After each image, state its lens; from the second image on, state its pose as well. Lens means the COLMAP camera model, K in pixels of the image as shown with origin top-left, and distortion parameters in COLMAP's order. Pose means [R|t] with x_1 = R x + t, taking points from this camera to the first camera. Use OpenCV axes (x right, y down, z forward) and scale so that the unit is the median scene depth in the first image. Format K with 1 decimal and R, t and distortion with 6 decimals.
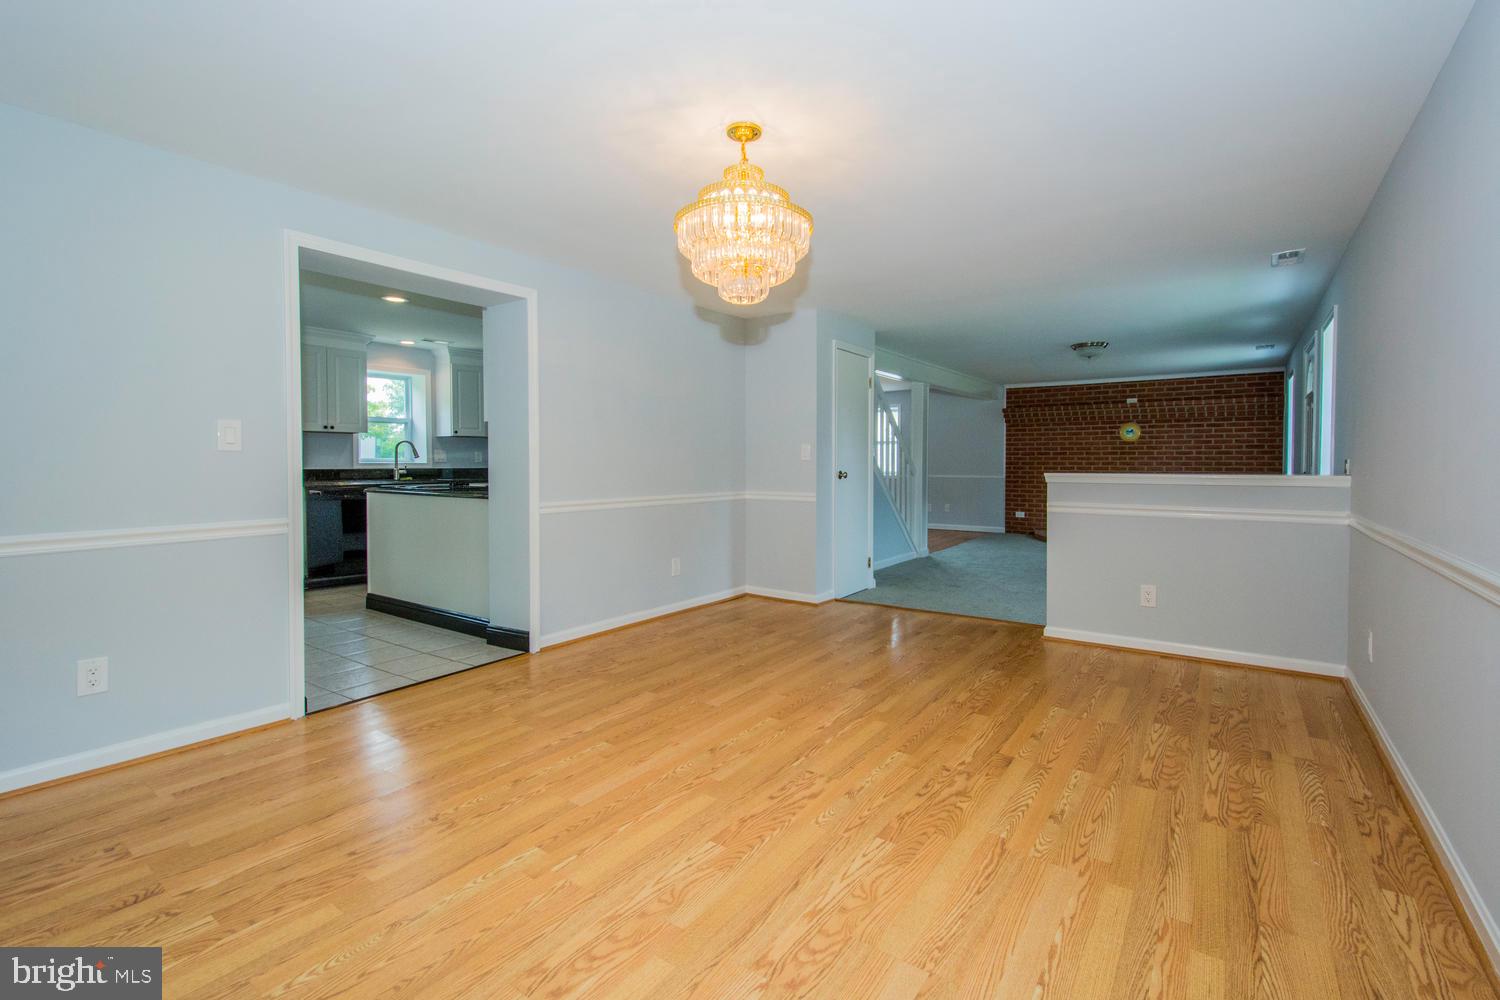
lens RADIAL K [[630.7, 0, 756.3], [0, 630.7, 472.9], [0, 0, 1]] dist [0.009037, -0.001403]
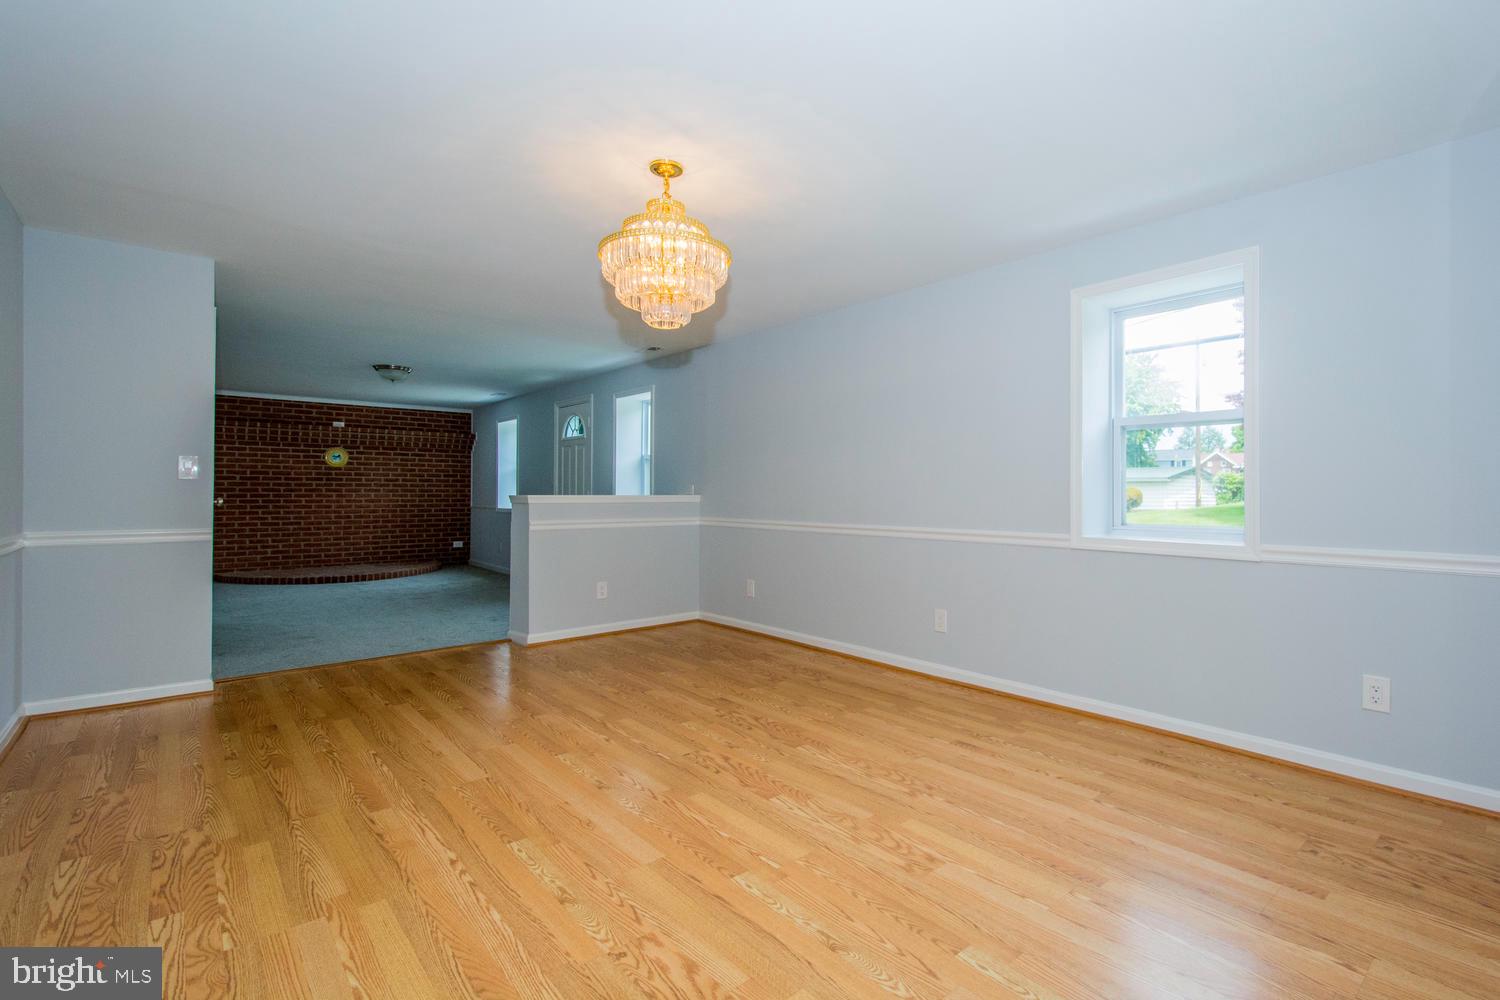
lens RADIAL K [[690.4, 0, 745.2], [0, 690.4, 490.2], [0, 0, 1]] dist [0.008597, -0.000080]
pose [[0.284780, 0.003963, 0.958585, -1.075750], [0.014279, 0.999863, -0.008376, 0.011977], [-0.958486, 0.016073, 0.284685, 0.539883]]
